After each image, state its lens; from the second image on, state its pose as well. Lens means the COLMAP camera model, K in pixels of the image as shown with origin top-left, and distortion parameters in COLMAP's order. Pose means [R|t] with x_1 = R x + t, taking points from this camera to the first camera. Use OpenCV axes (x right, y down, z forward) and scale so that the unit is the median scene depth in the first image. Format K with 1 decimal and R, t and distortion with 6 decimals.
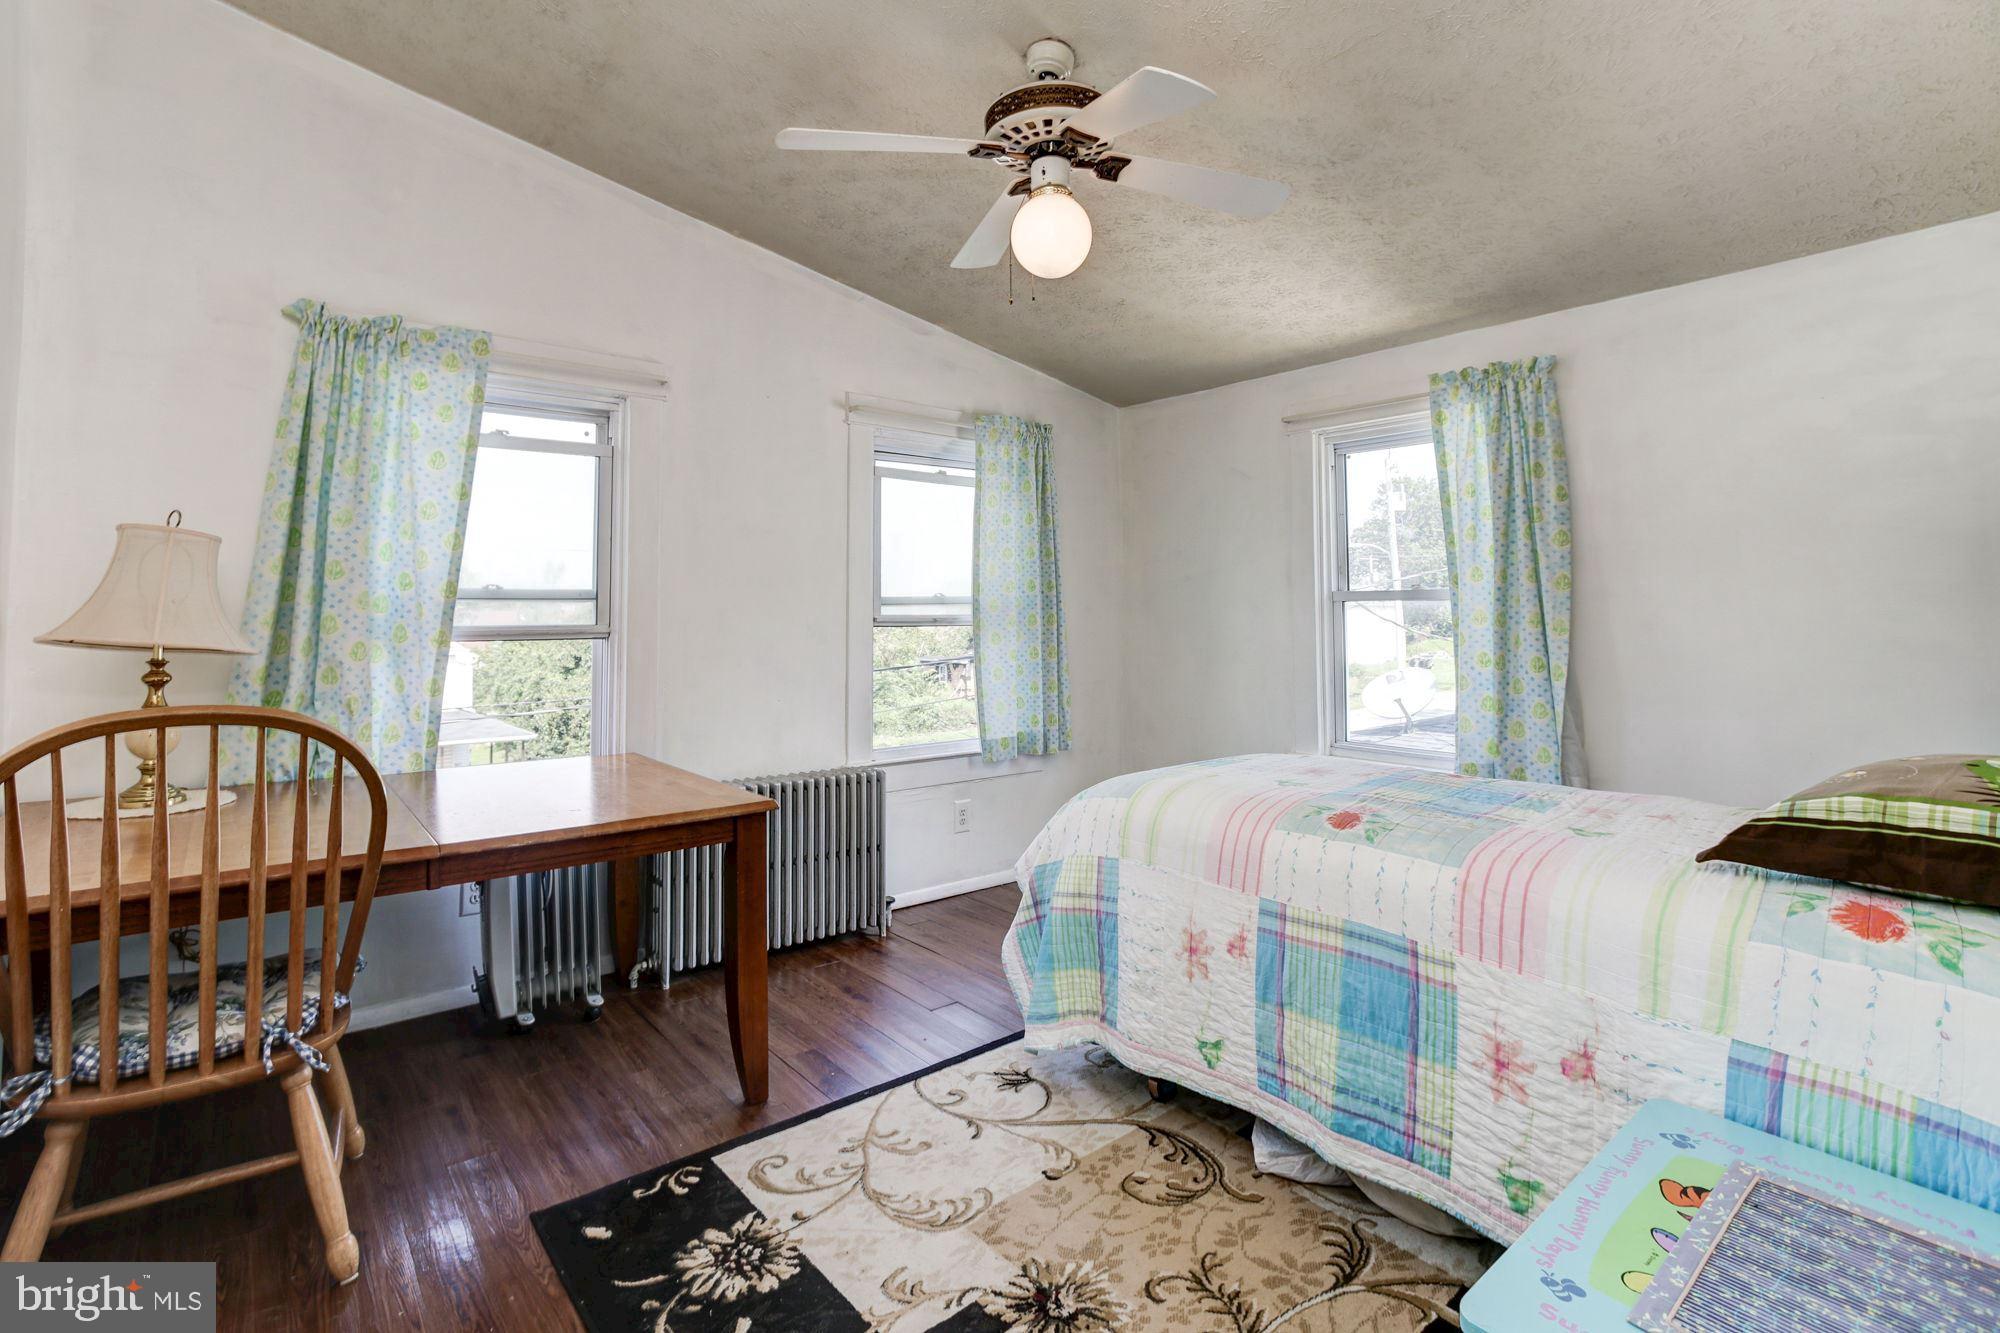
lens RADIAL K [[923.0, 0, 970.6], [0, 923.0, 586.7], [0, 0, 1]] dist [-0.042309, 0.018639]
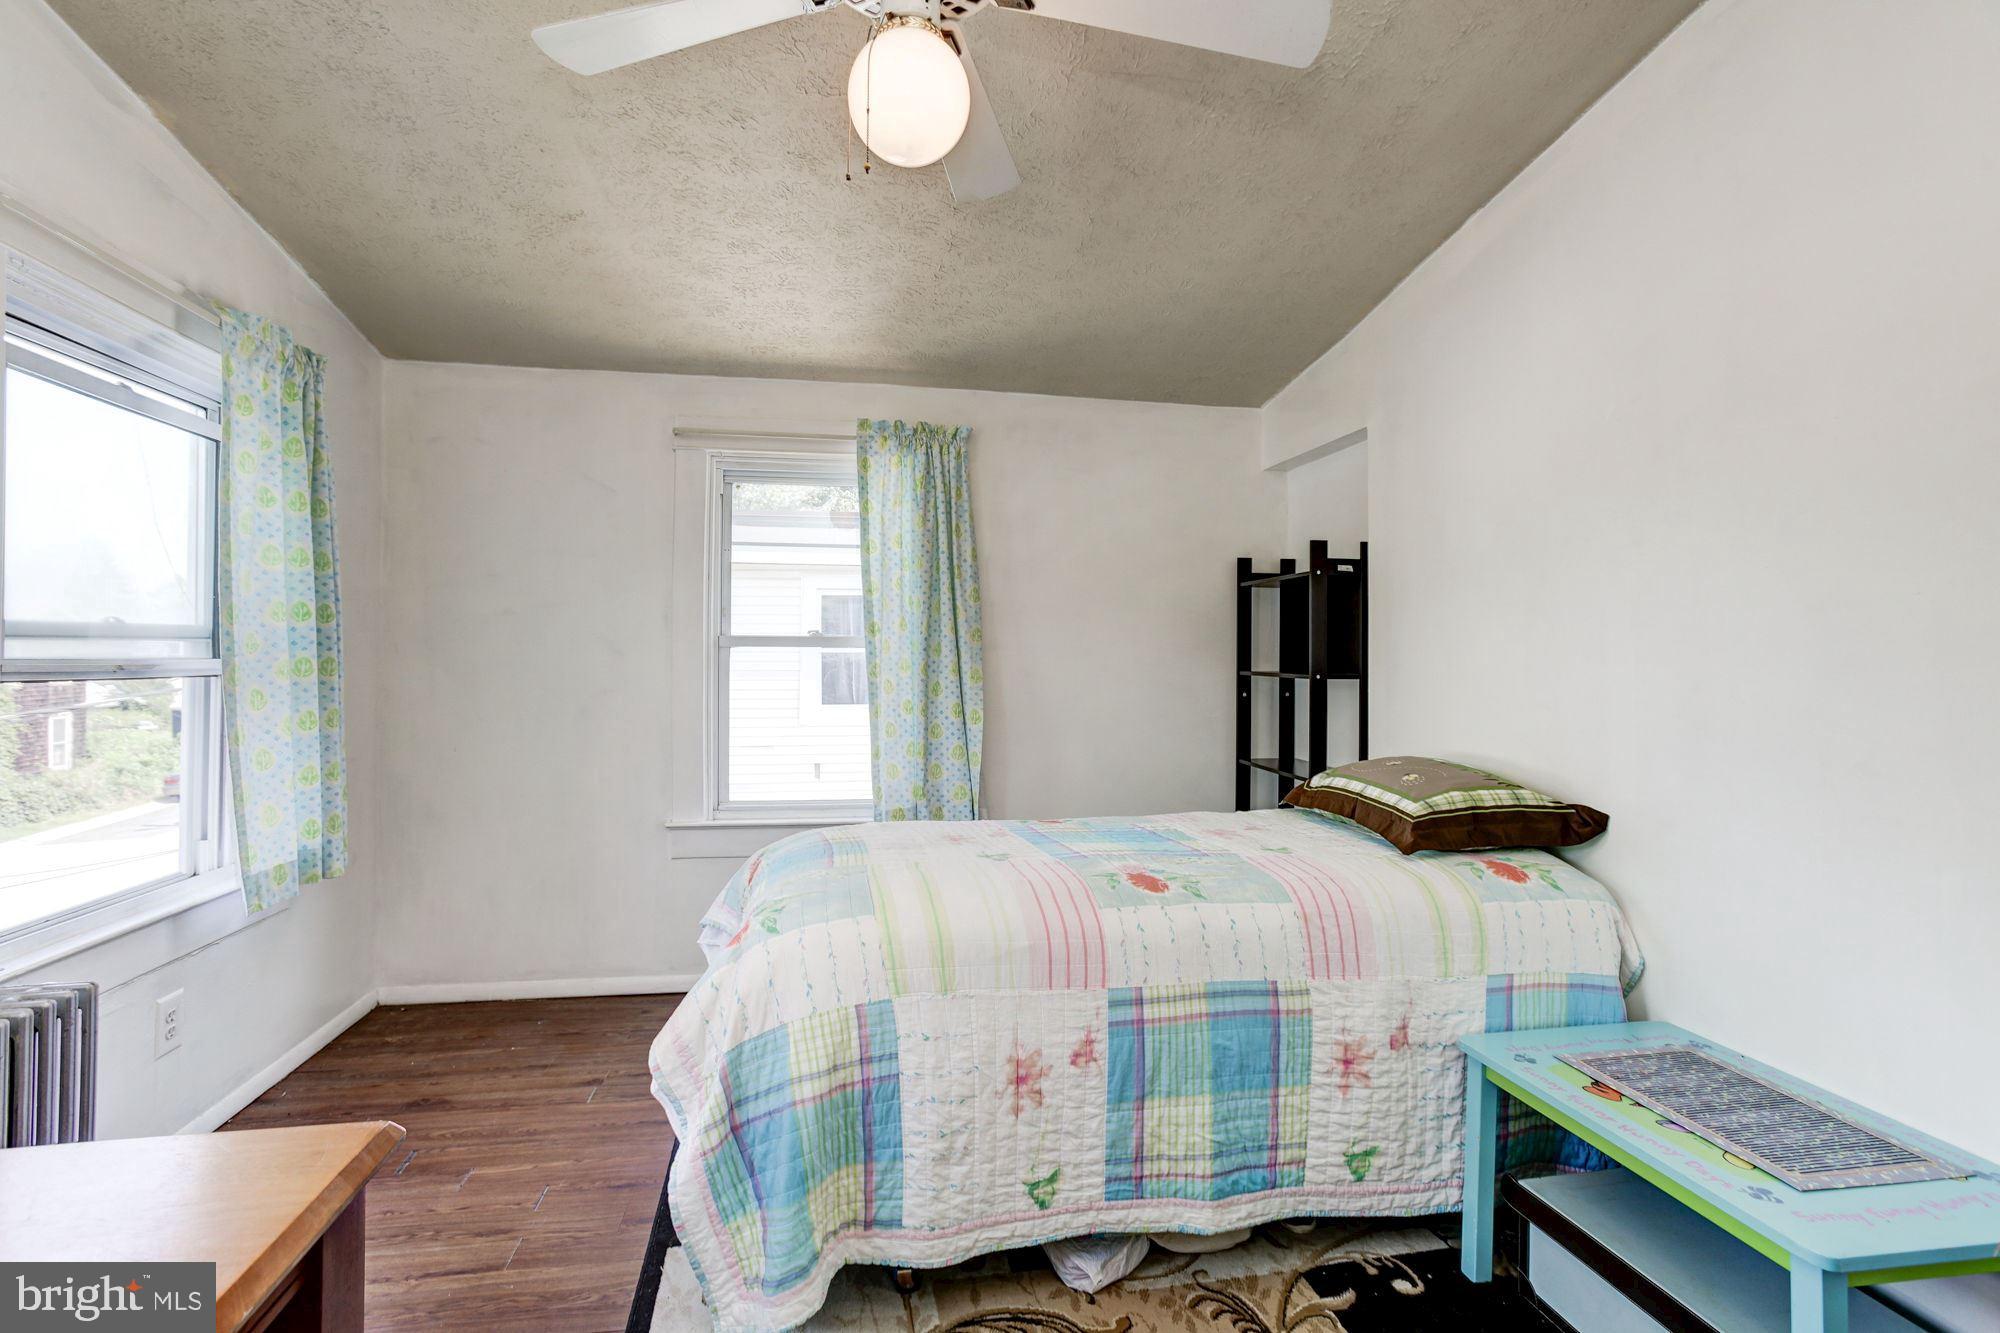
lens RADIAL K [[923.0, 0, 985.8], [0, 923.0, 663.3], [0, 0, 1]] dist [-0.042309, 0.018639]
pose [[0.489709, 0.001089, 0.871885, -0.504706], [-0.033549, 0.999282, 0.017595, 0.014572], [-0.871240, -0.037867, 0.489394, 0.671236]]
